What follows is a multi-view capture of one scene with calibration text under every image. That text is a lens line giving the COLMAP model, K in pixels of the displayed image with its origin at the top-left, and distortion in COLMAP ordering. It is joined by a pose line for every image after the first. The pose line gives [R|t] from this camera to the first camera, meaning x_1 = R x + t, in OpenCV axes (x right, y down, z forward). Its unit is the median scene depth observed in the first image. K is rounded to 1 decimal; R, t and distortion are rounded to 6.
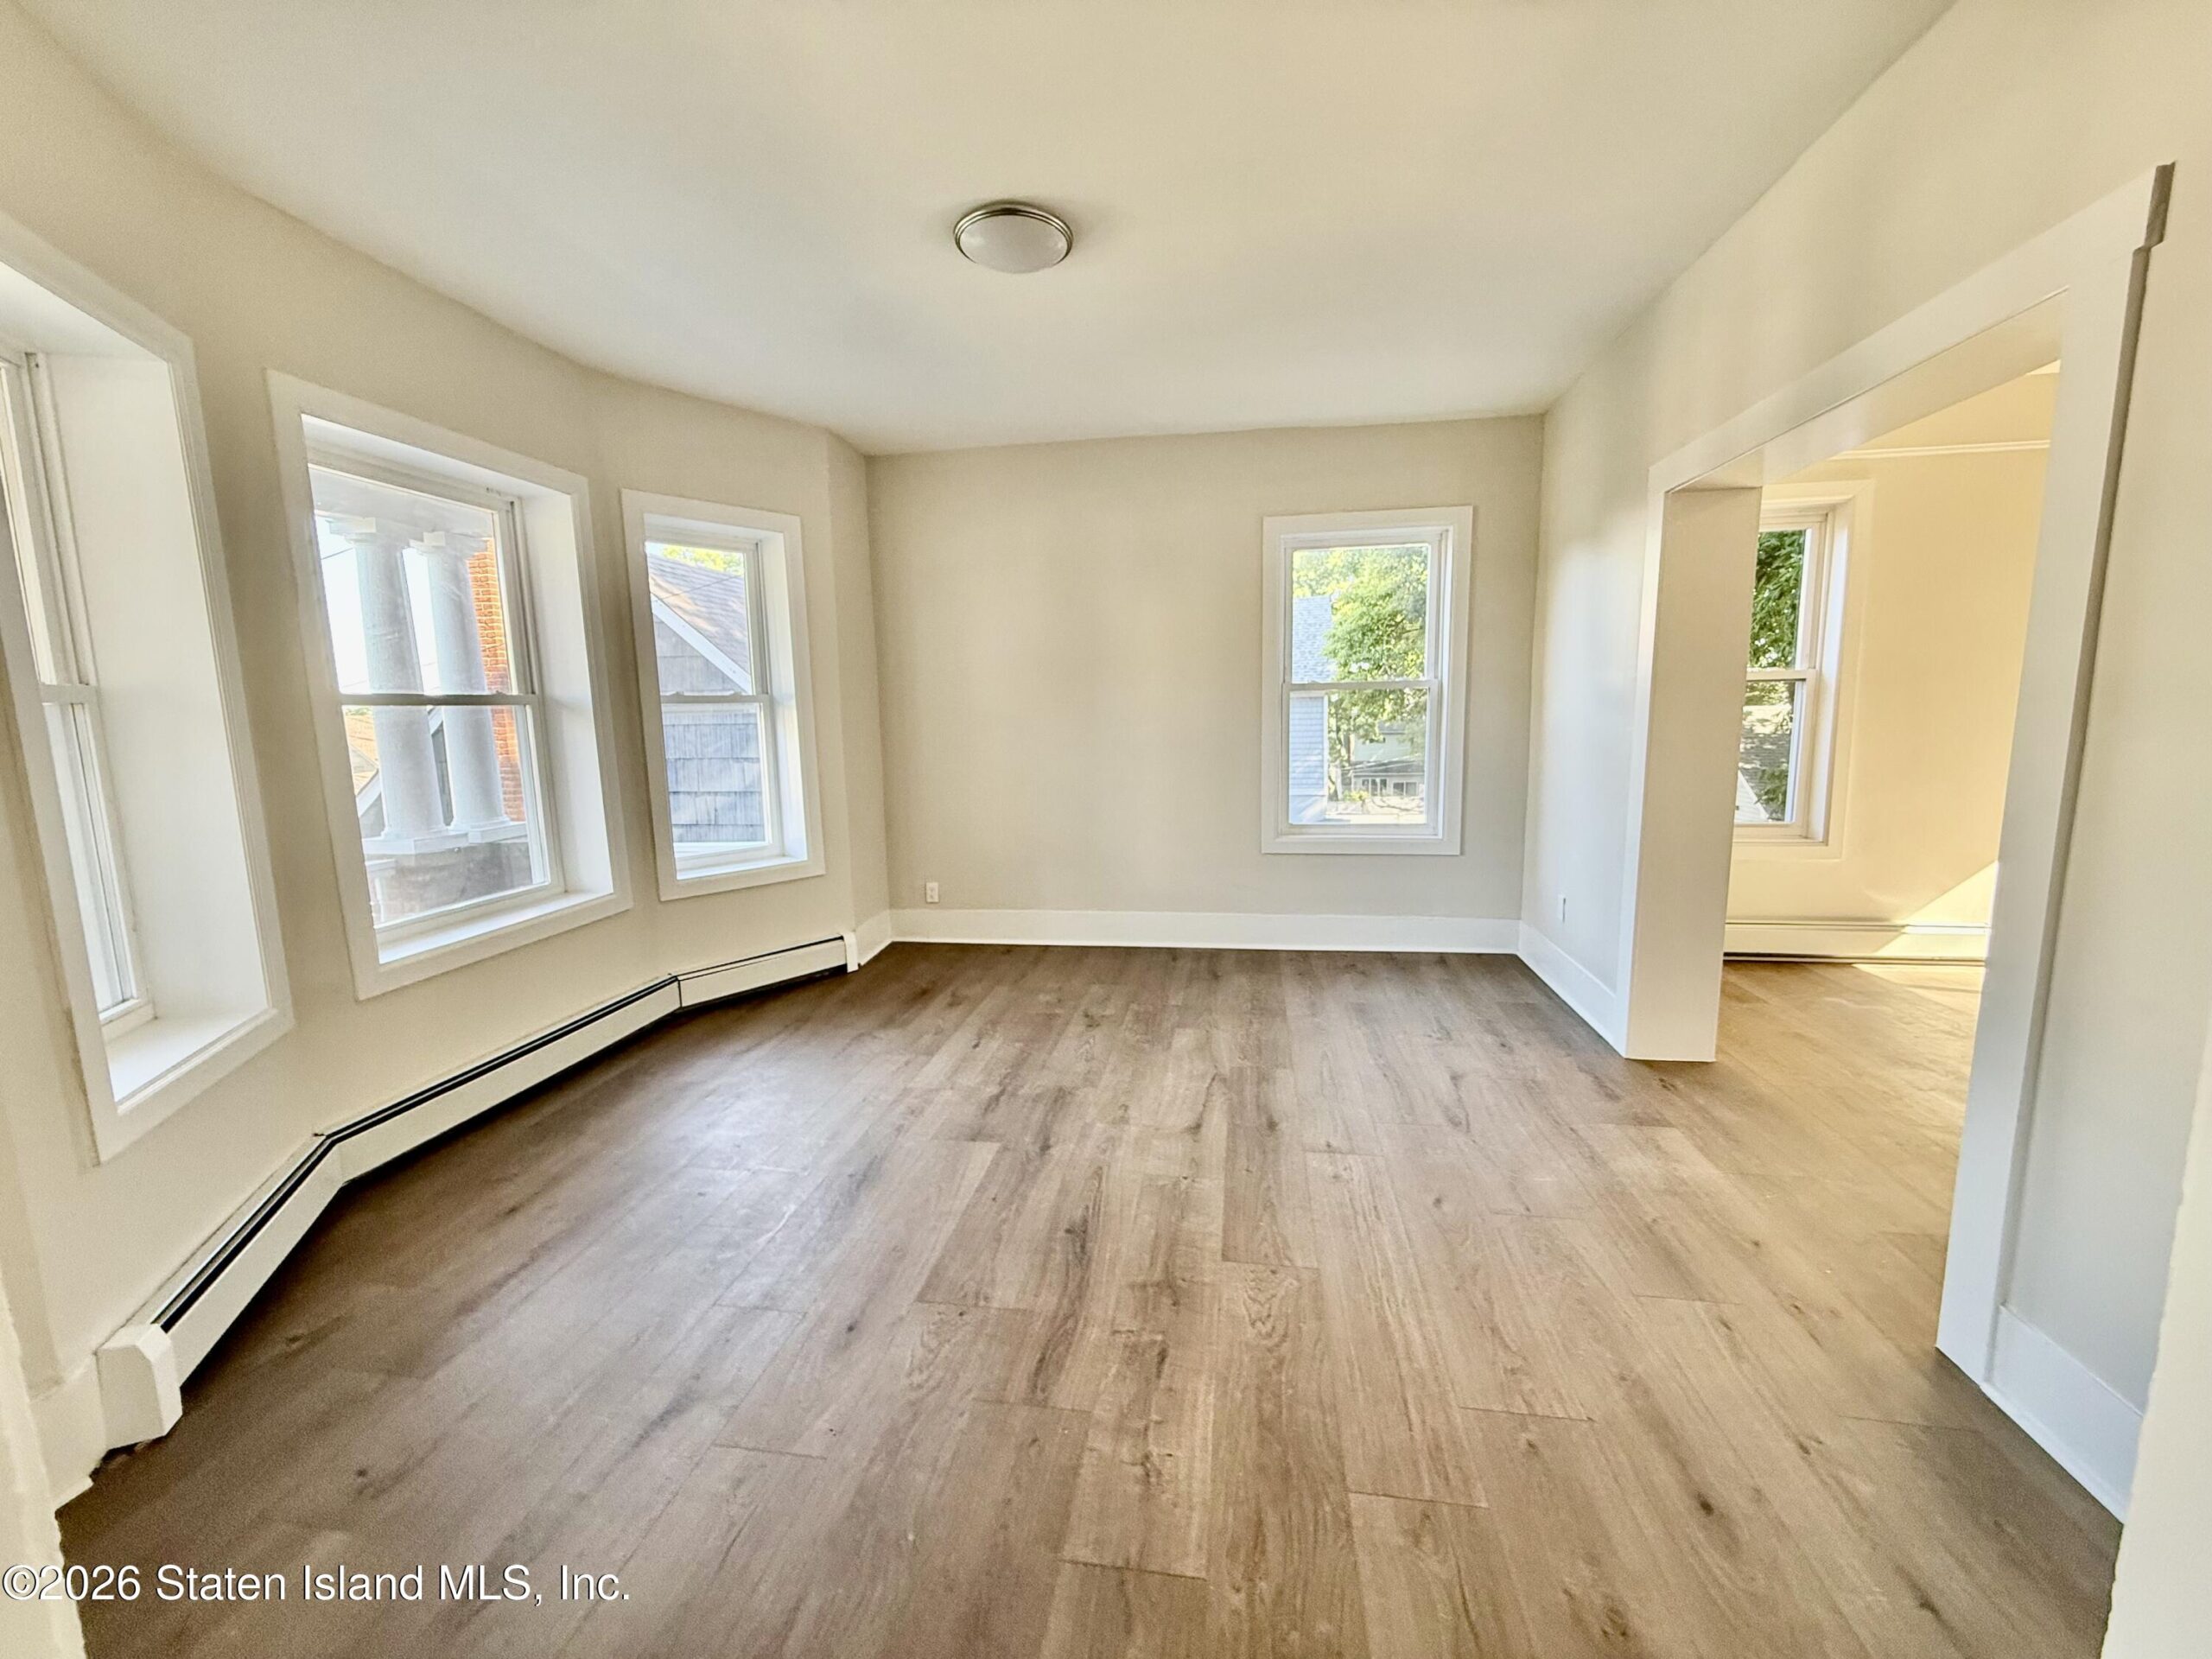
lens RADIAL K [[880.2, 0, 1101.0], [0, 880.2, 831.4], [0, 0, 1]] dist [0.000691, 0.000082]
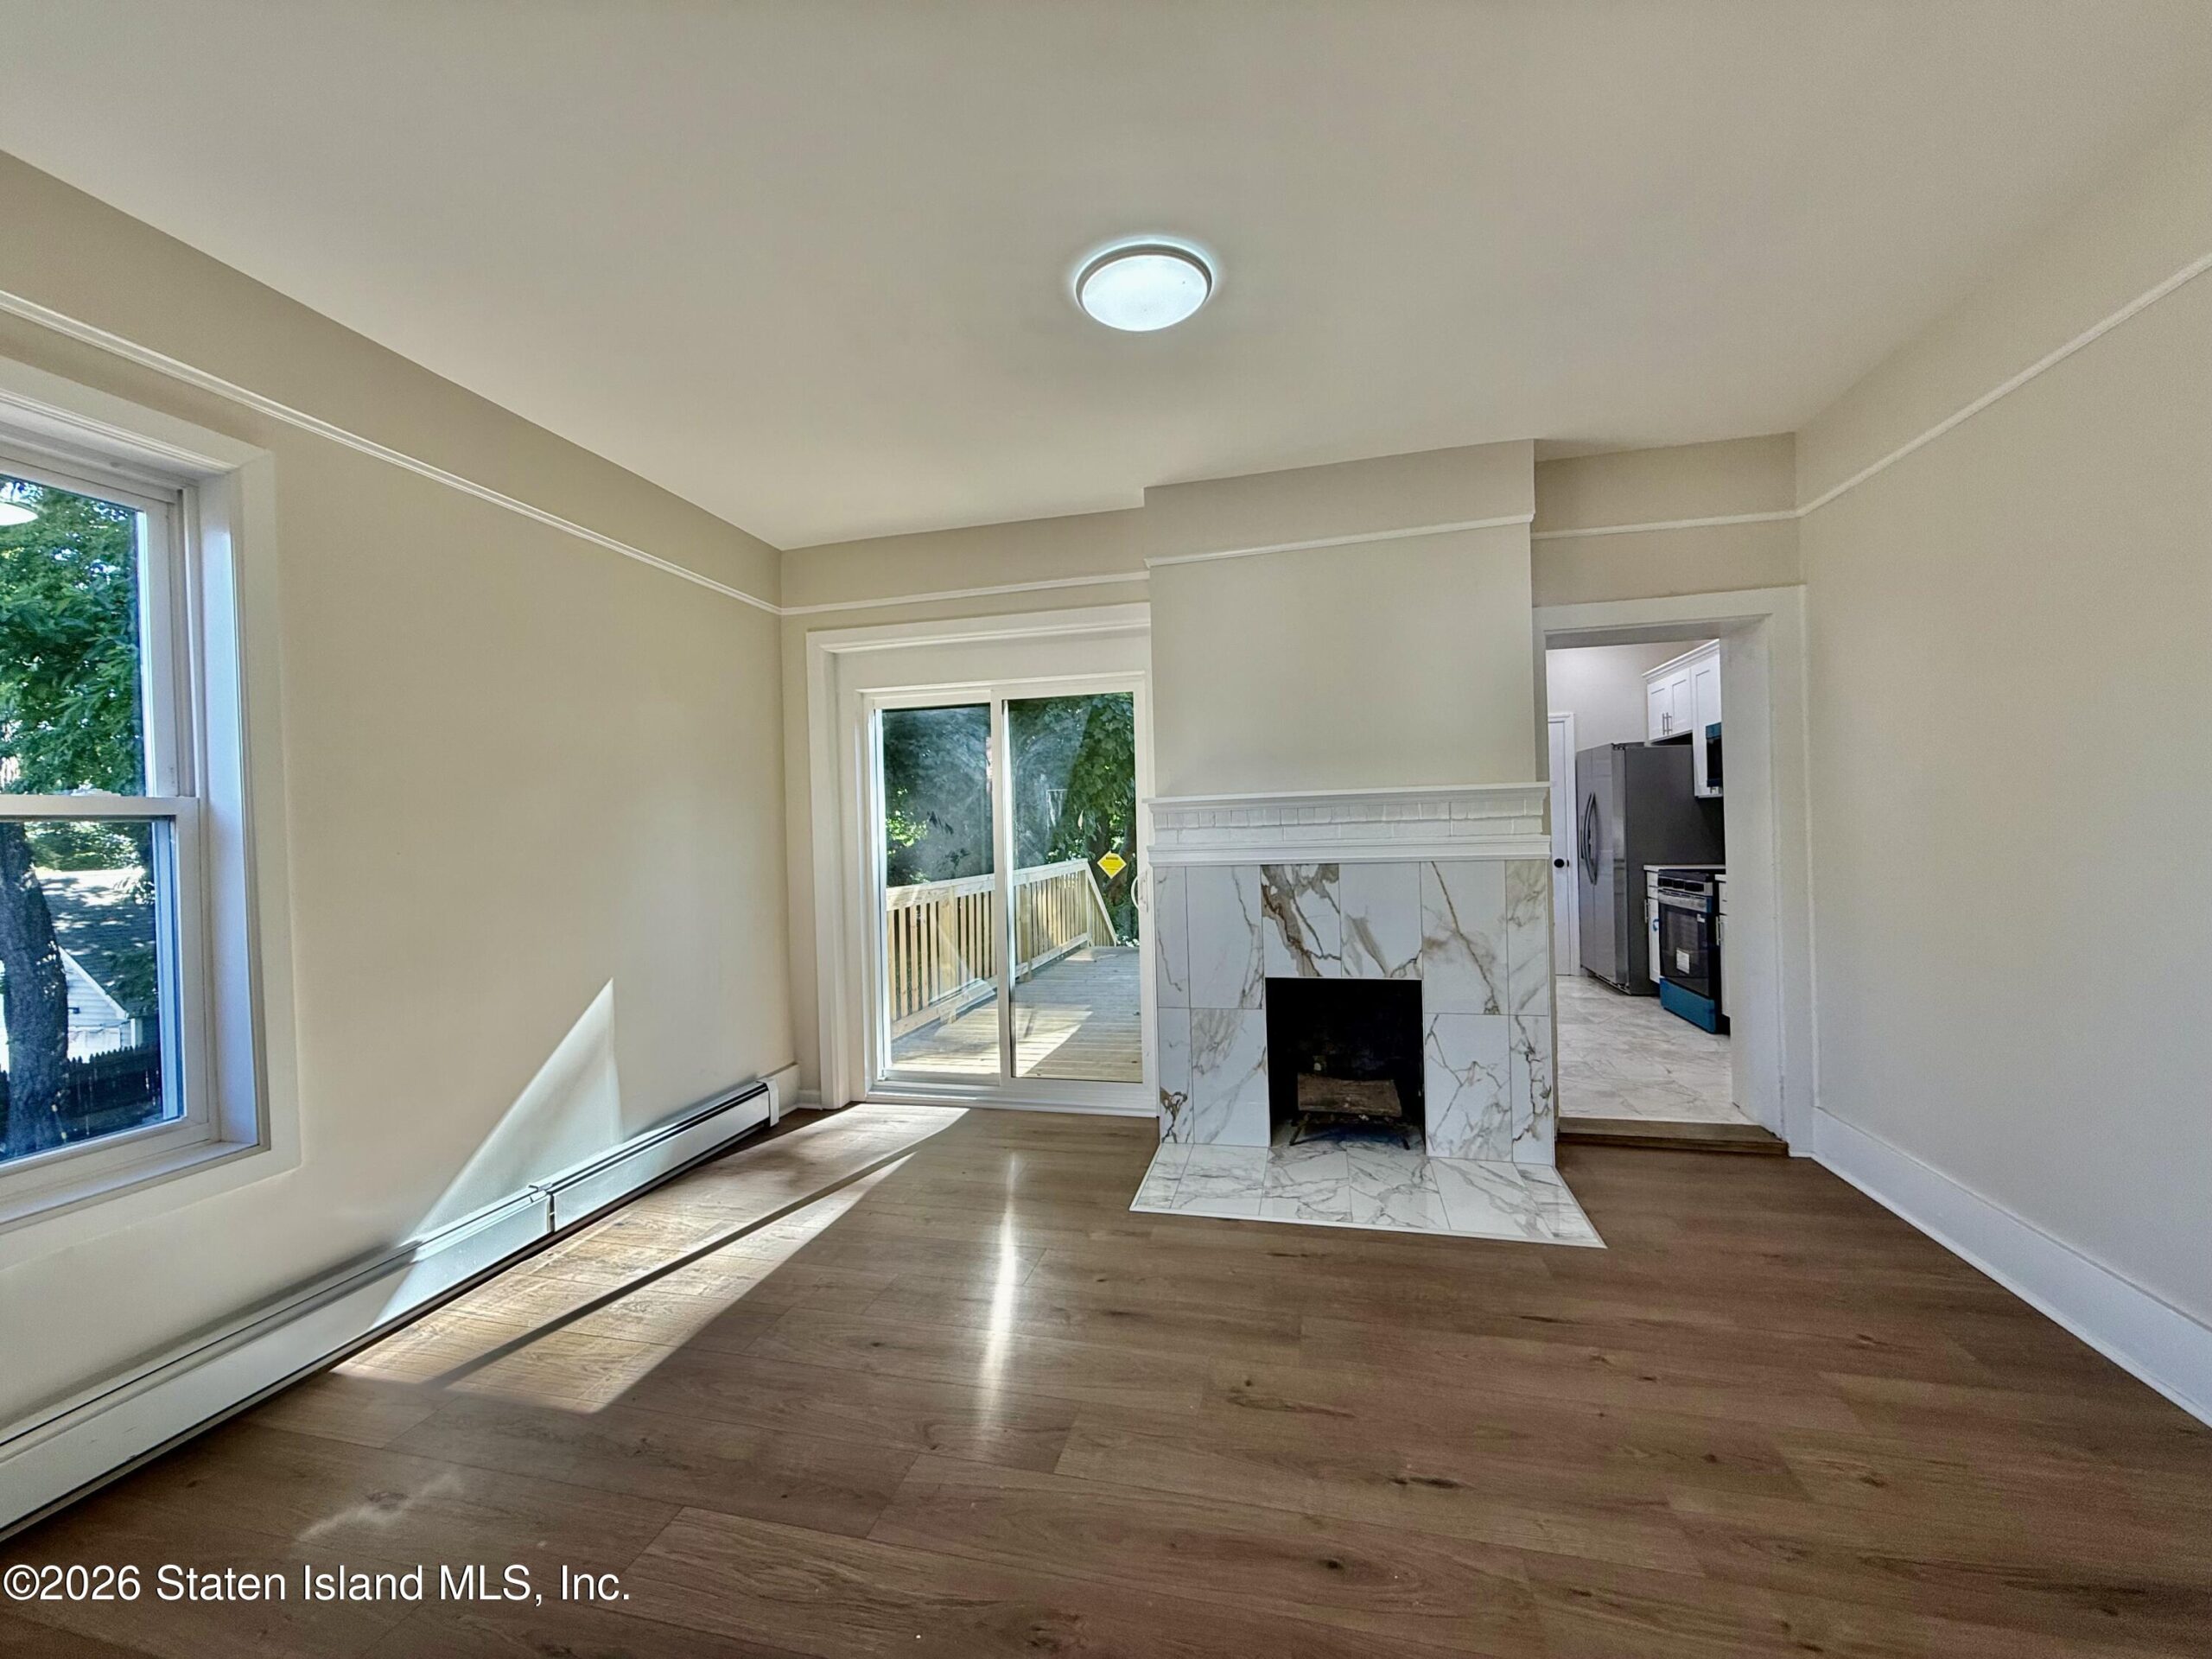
lens RADIAL K [[880.2, 0, 1101.0], [0, 880.2, 831.4], [0, 0, 1]] dist [0.000691, 0.000082]
pose [[0.084256, 0.011884, 0.996373, 0.475459], [0.159711, 0.986840, -0.025276, -0.094266], [-0.983562, 0.161262, 0.081249, 0.607243]]
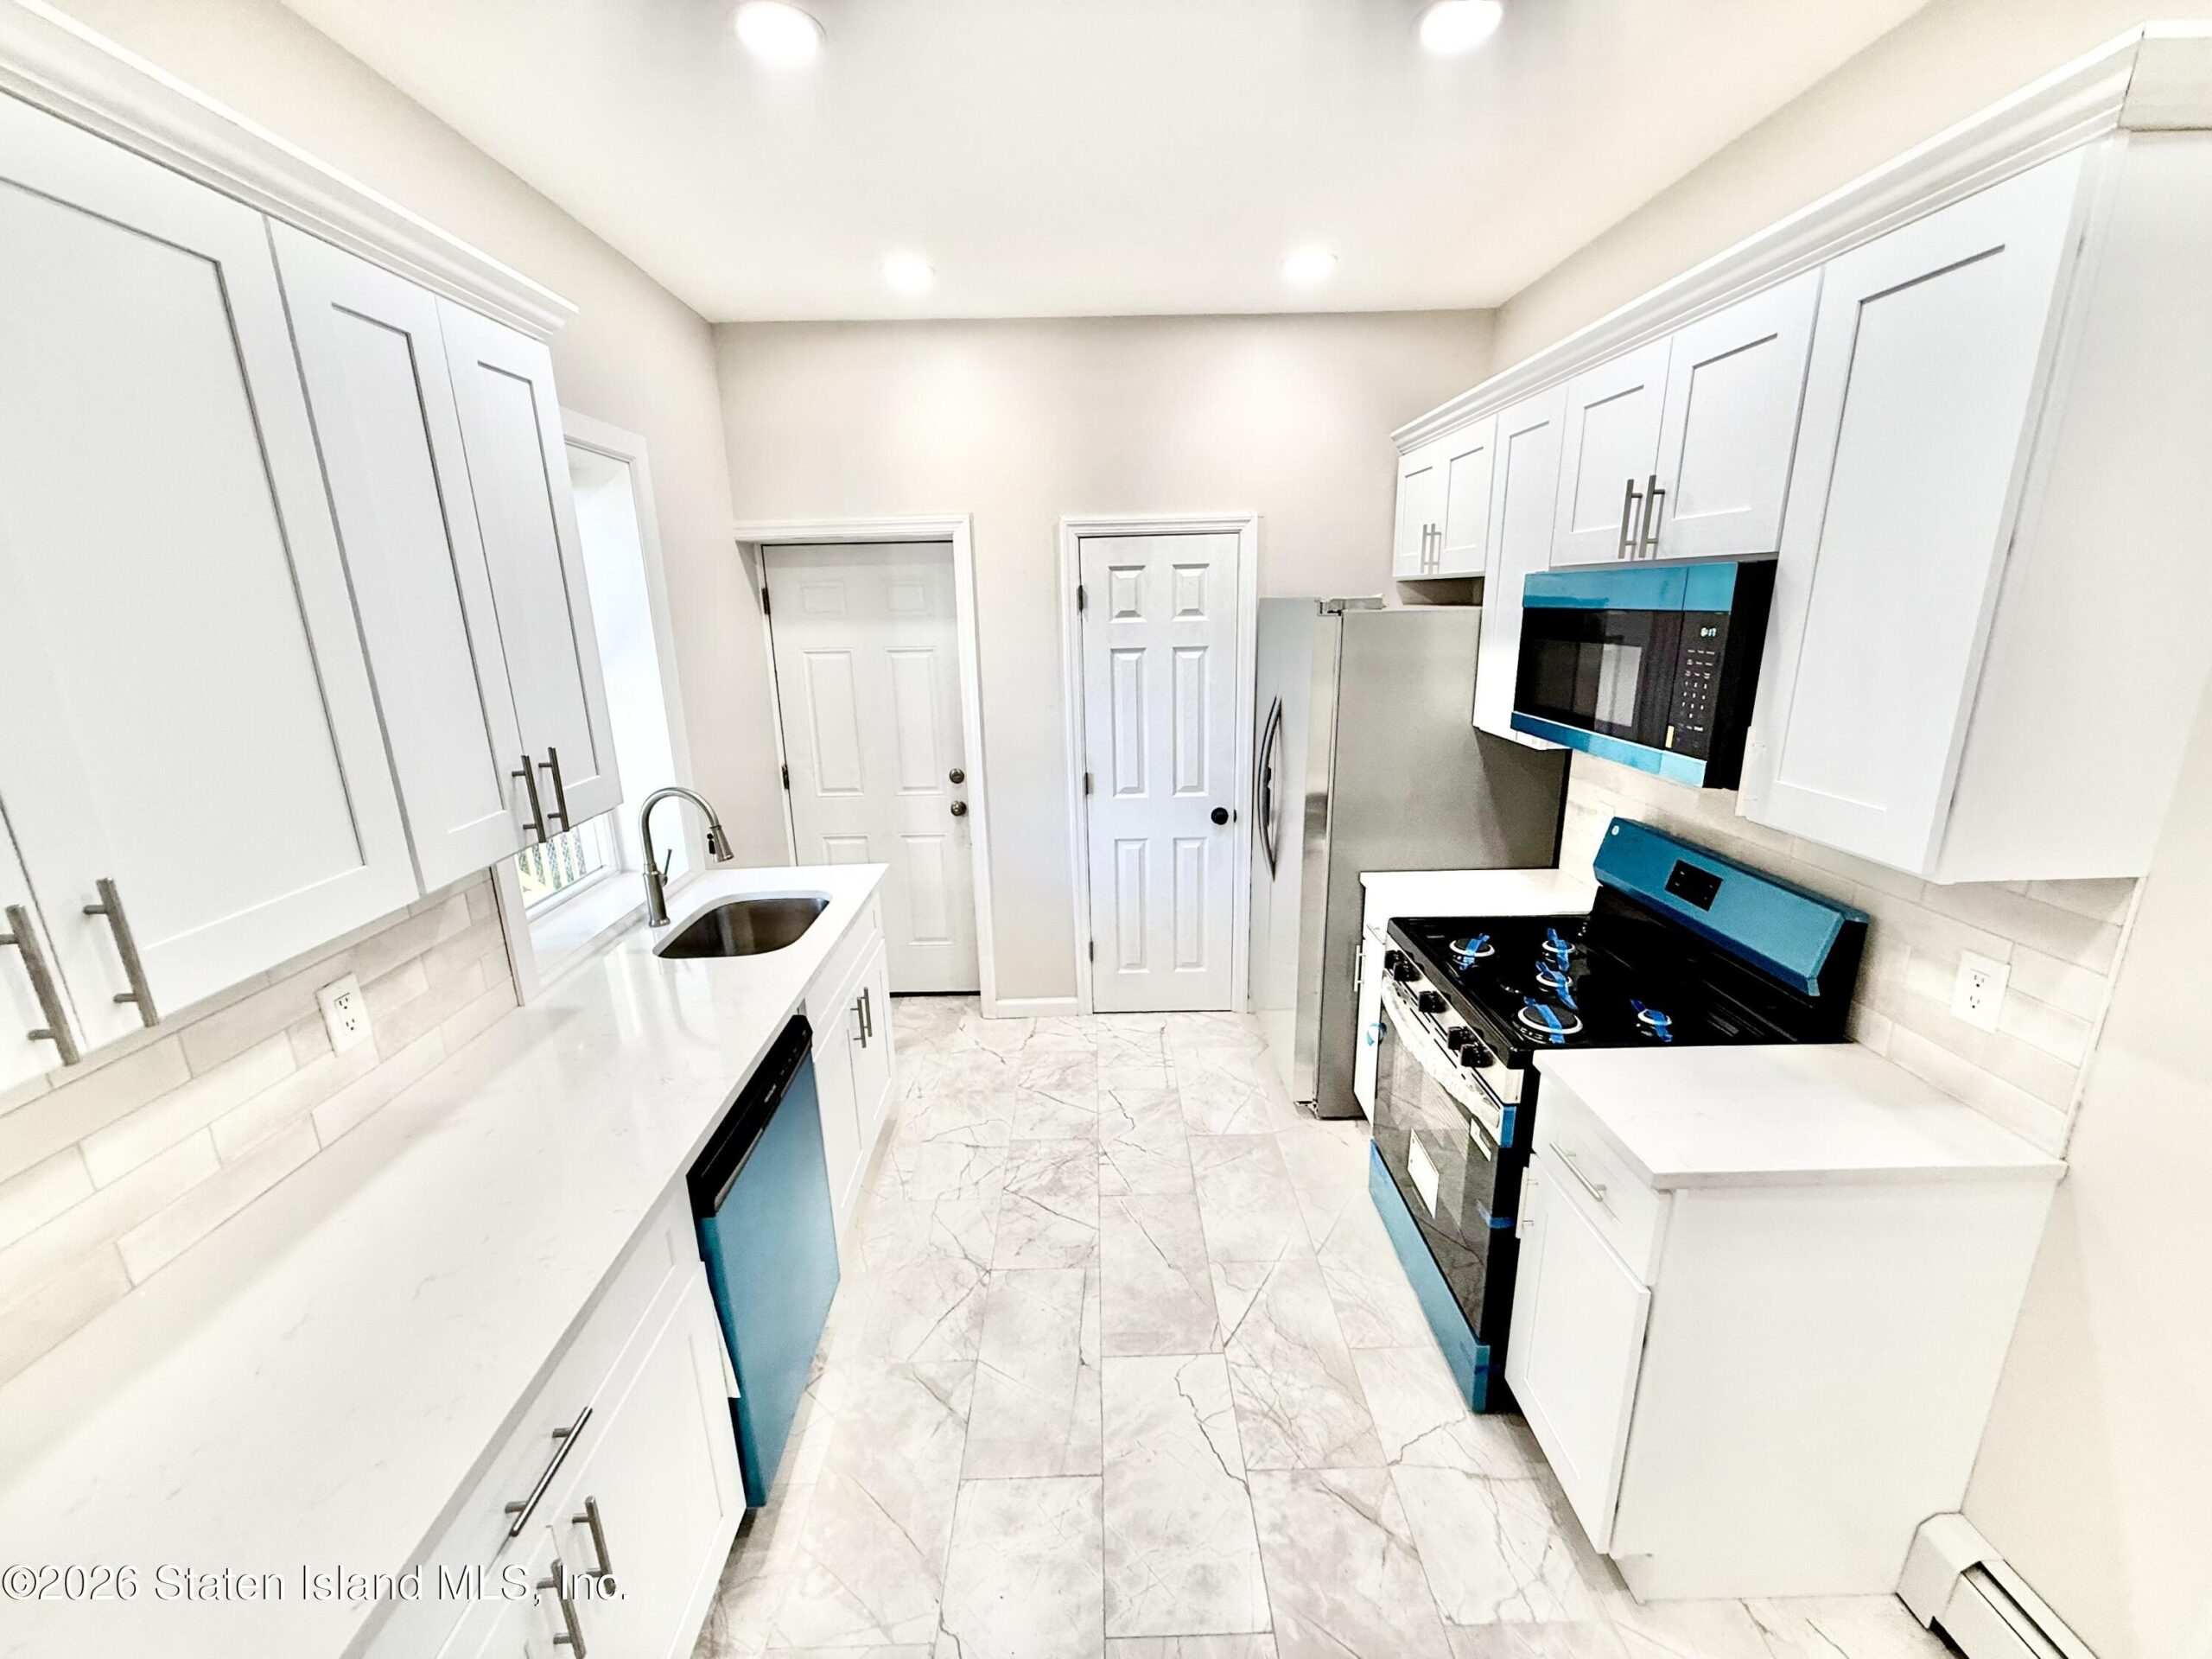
lens RADIAL K [[880.2, 0, 1101.0], [0, 880.2, 831.4], [0, 0, 1]] dist [0.000691, 0.000082]
pose [[-0.174922, -0.233950, 0.956384, 1.586656], [0.158243, 0.952052, 0.261833, -0.186695], [-0.971783, 0.197142, -0.129514, 0.029066]]
